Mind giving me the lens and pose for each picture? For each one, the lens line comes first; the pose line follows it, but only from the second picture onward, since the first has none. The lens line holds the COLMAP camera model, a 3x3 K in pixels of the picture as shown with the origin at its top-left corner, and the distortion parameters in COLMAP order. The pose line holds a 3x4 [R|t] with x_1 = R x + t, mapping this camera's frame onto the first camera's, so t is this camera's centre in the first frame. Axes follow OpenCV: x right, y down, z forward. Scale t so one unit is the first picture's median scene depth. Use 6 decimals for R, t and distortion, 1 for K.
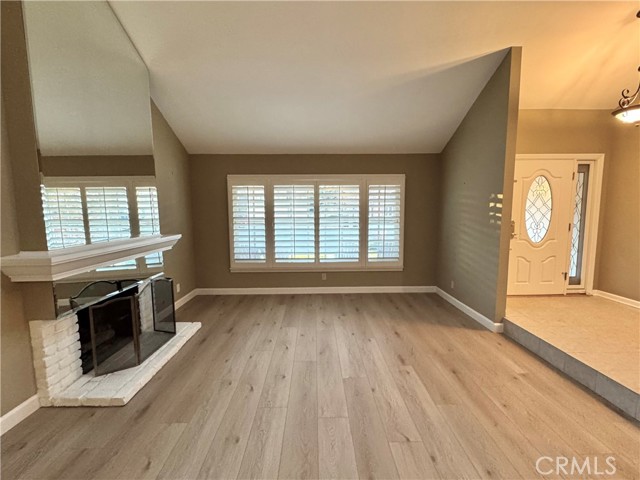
lens RADIAL K [[298.3, 0, 320.3], [0, 298.3, 238.5], [0, 0, 1]] dist [-0.003932, 0.000603]
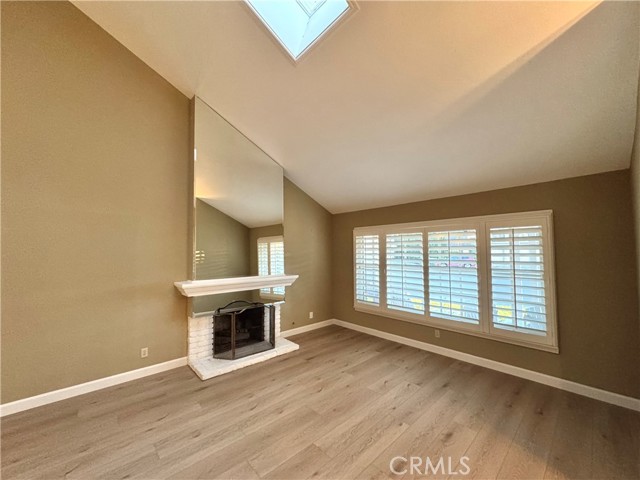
lens RADIAL K [[256.2, 0, 317.6], [0, 256.2, 240.7], [0, 0, 1]] dist [-0.007055, 0.000139]
pose [[0.653996, -0.030175, -0.755896, 0.382988], [-0.071916, 0.992199, -0.101830, -0.045443], [0.753072, 0.120958, 0.646724, 0.224256]]
